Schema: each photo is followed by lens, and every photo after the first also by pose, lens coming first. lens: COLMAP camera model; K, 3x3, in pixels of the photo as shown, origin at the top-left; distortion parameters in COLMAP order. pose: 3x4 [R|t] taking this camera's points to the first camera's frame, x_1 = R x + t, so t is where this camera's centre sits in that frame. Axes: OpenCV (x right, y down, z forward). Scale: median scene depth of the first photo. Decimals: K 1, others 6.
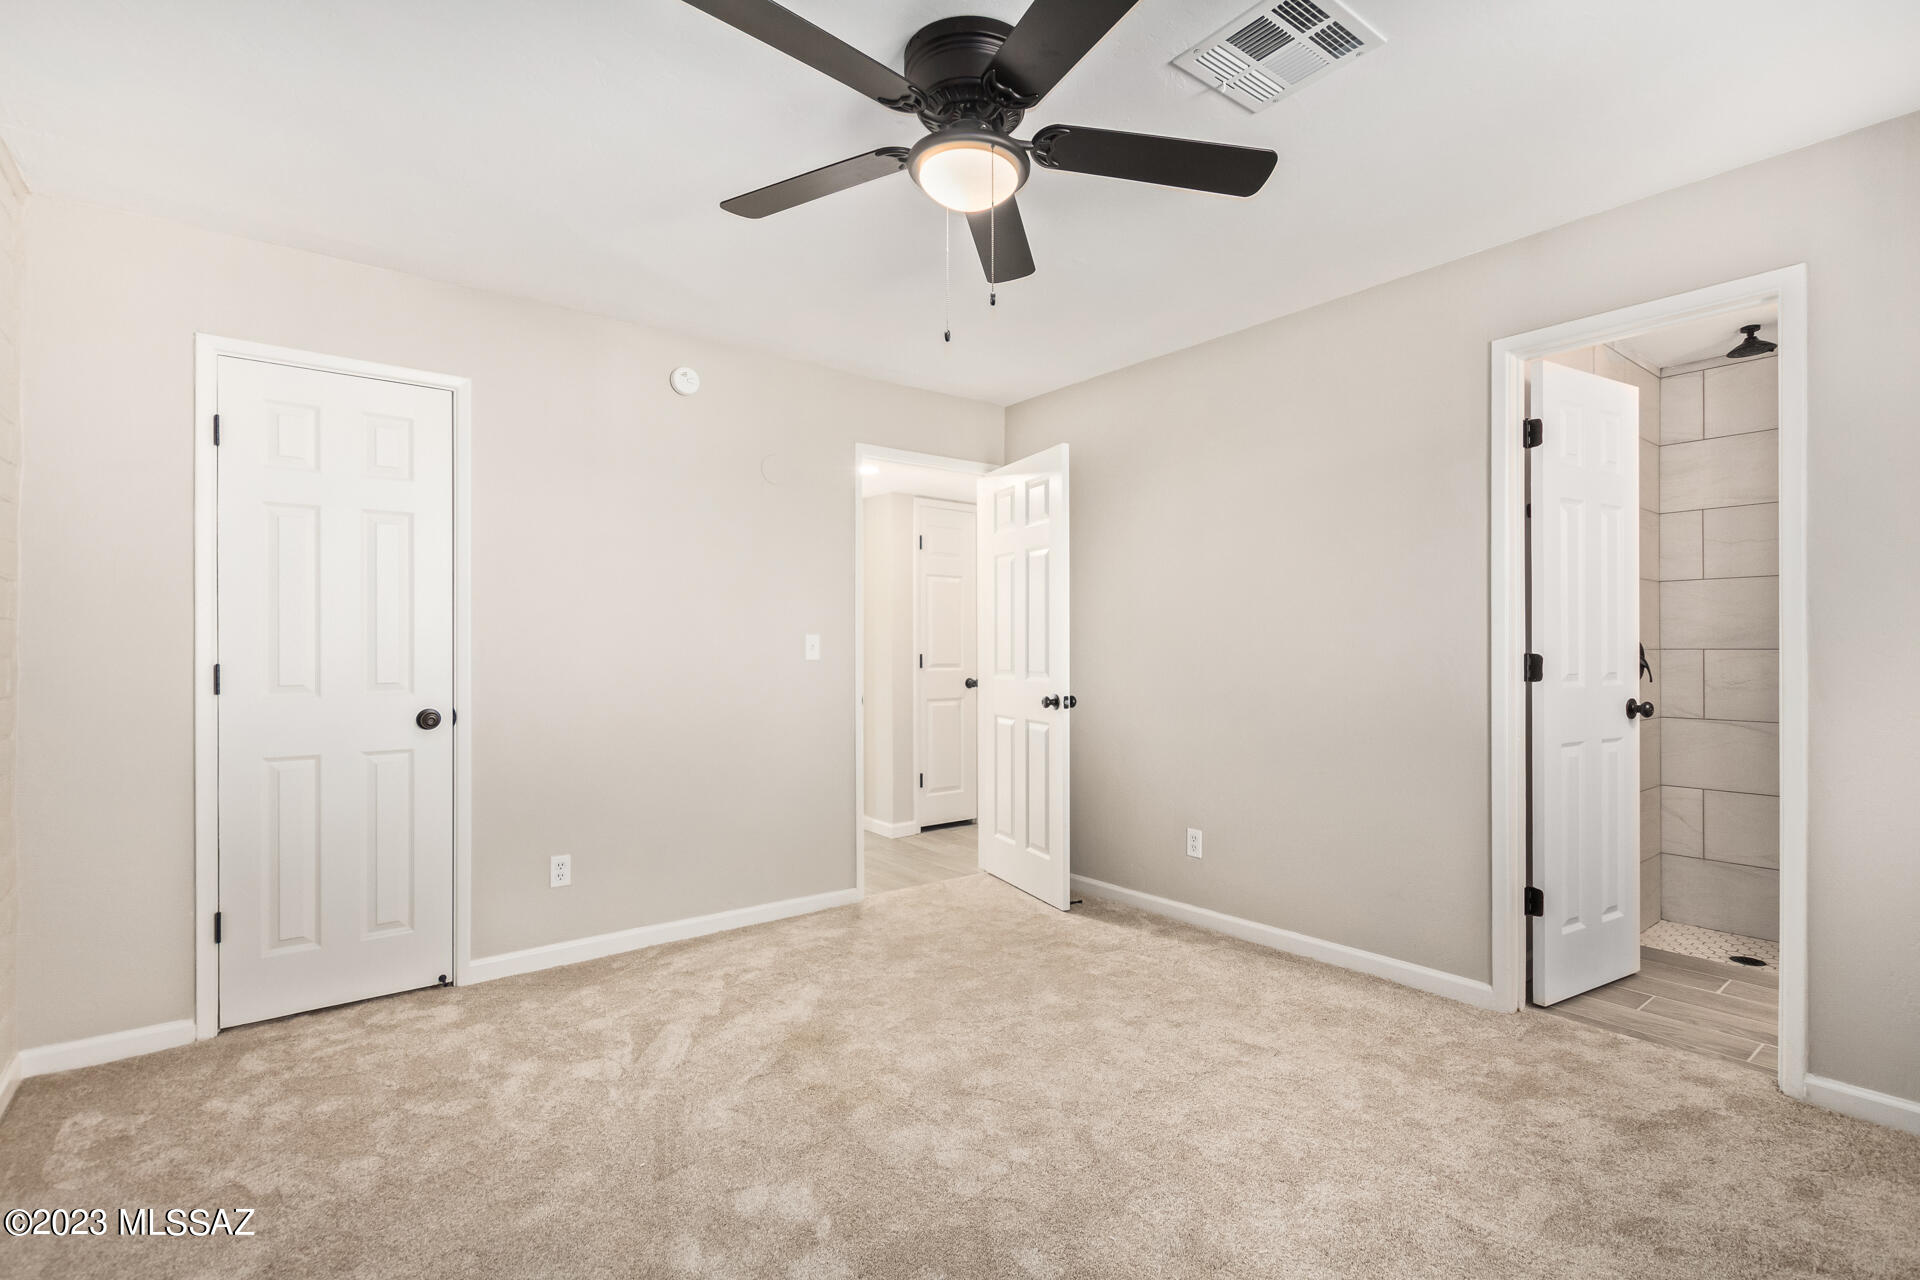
lens RADIAL K [[896.7, 0, 964.7], [0, 896.7, 643.2], [0, 0, 1]] dist [-0.002166, -0.001435]
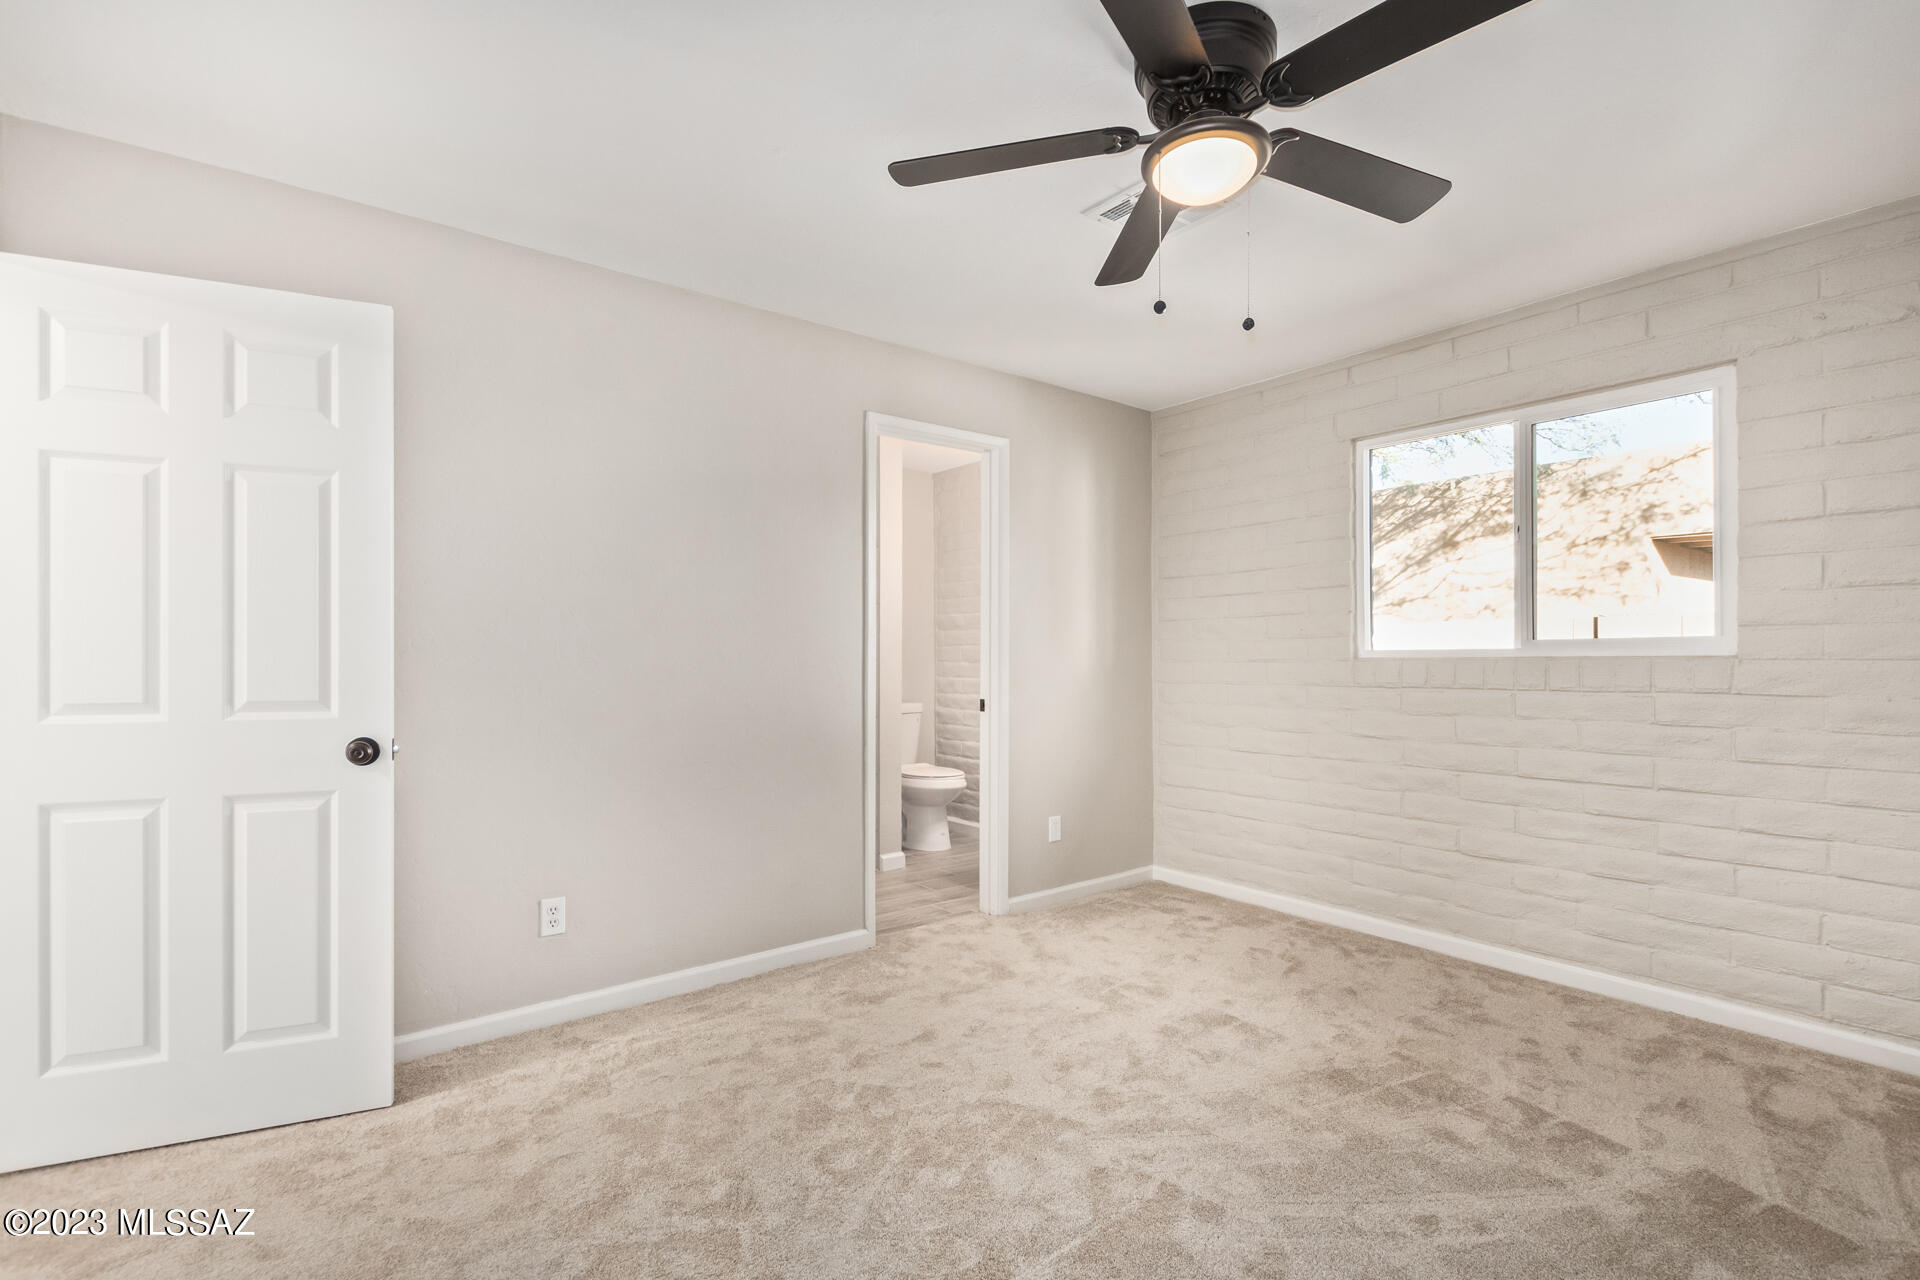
lens RADIAL K [[896.7, 0, 983.8], [0, 896.7, 671.8], [0, 0, 1]] dist [-0.002166, -0.001435]
pose [[-0.018641, -0.011530, 0.999760, -0.583406], [-0.005190, 0.999921, 0.011435, 0.006848], [-0.999813, -0.004976, -0.018700, 0.757613]]
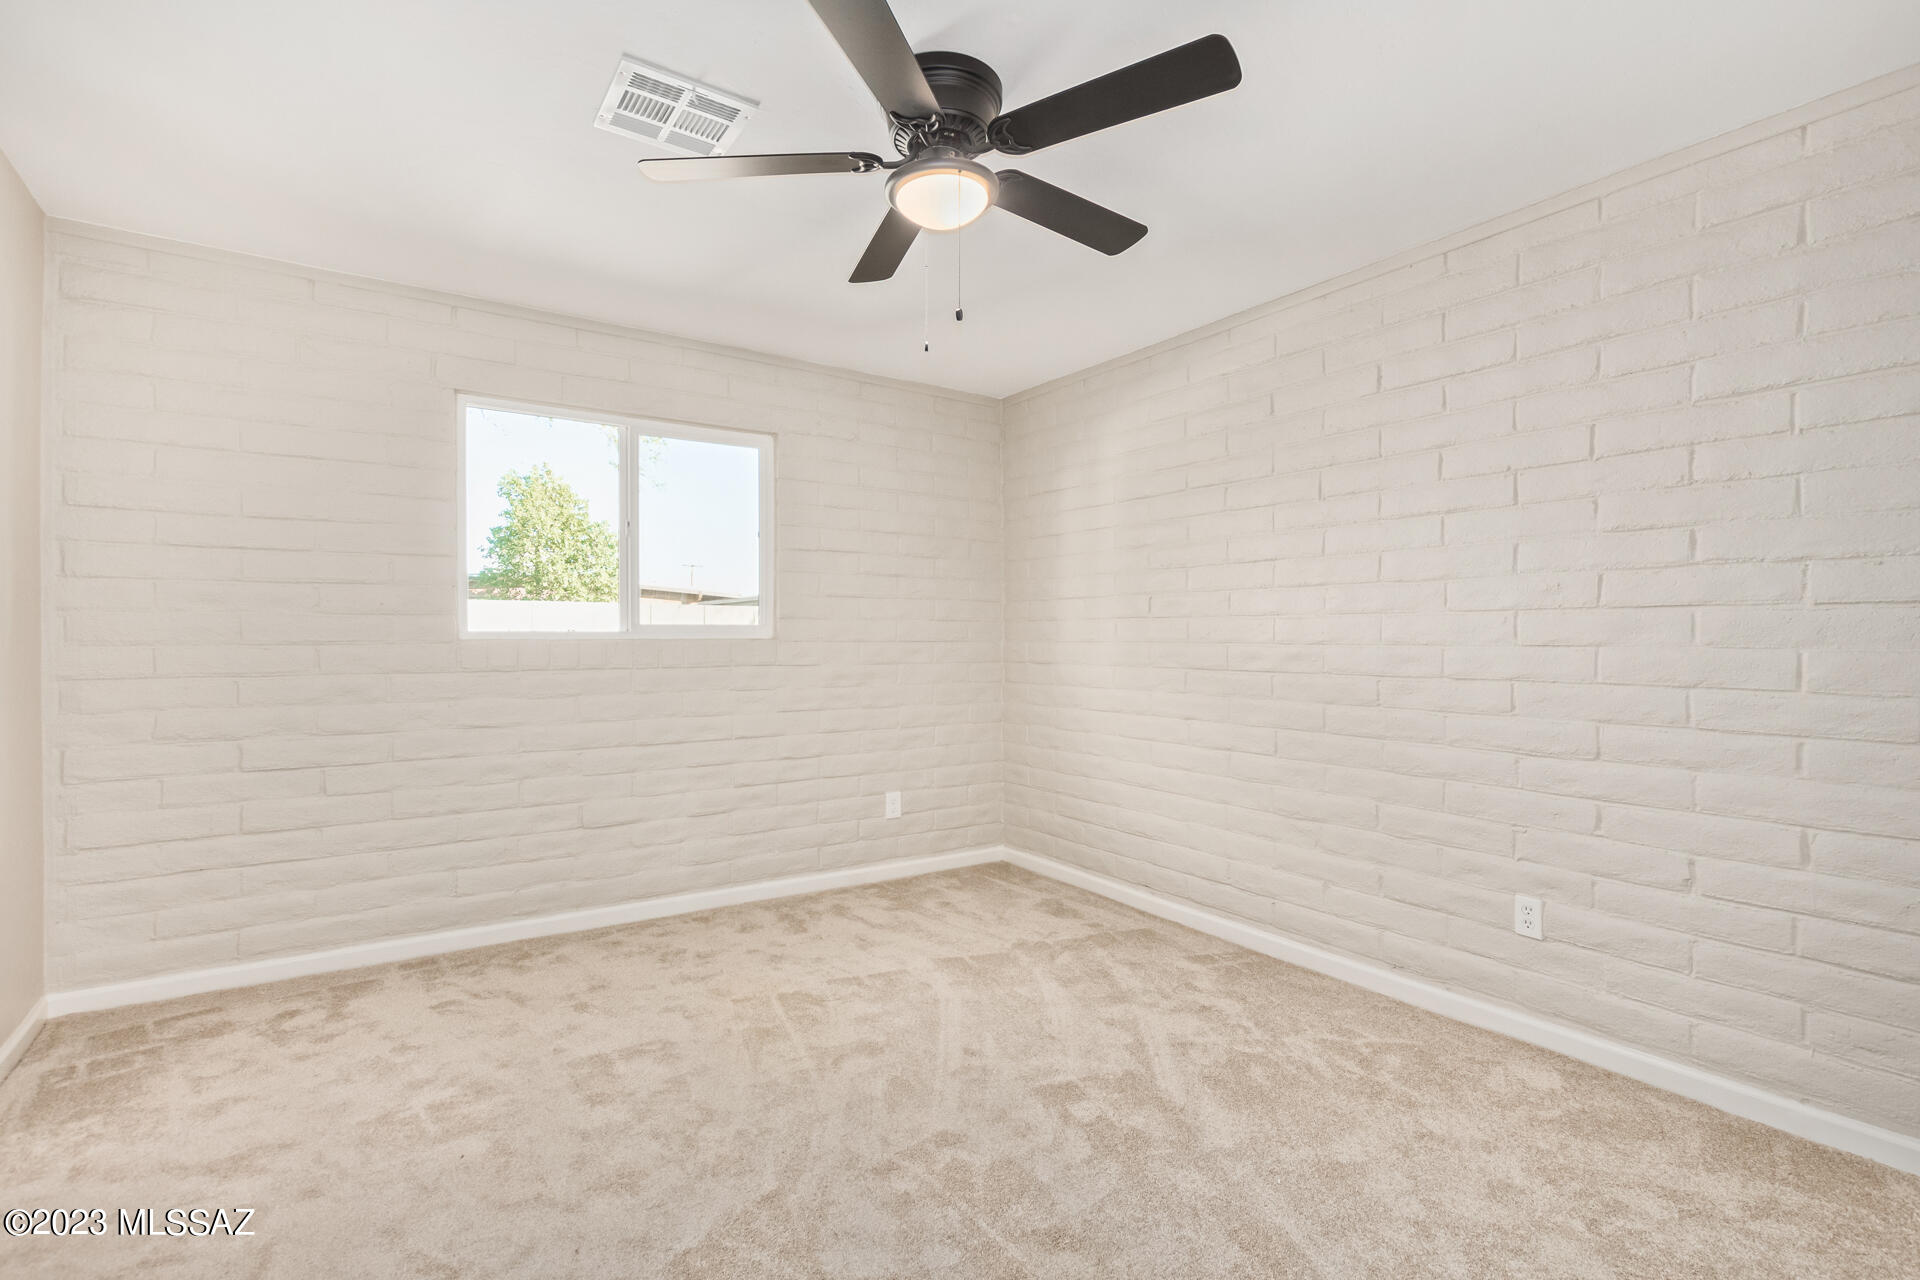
lens RADIAL K [[896.7, 0, 960.7], [0, 896.7, 642.2], [0, 0, 1]] dist [-0.002166, -0.001435]
pose [[-0.999222, -0.000648, 0.039440, -0.050666], [-0.000738, 0.999997, -0.002273, 0.005202], [-0.039439, -0.002300, -0.999219, 1.242575]]
